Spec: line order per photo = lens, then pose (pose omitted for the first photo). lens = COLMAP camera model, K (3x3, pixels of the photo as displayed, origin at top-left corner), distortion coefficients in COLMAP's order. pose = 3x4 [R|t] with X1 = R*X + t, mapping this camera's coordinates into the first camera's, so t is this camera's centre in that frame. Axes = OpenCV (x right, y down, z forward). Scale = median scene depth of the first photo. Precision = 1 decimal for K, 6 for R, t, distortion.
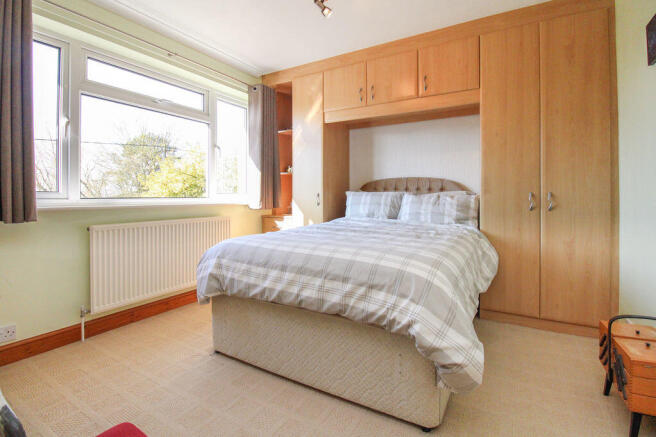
lens RADIAL K [[313.8, 0, 328.7], [0, 313.8, 196.3], [0, 0, 1]] dist [0.000143, -0.011321]
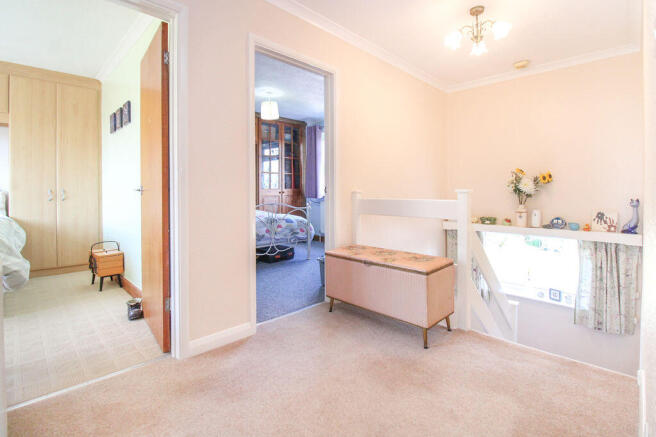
lens RADIAL K [[313.8, 0, 328.7], [0, 313.8, 196.3], [0, 0, 1]] dist [0.000143, -0.011321]
pose [[0.255038, -0.008126, 0.966897, -0.519790], [-0.002060, 0.999958, 0.008947, 0.005211], [-0.966929, -0.004274, 0.255010, -0.765356]]
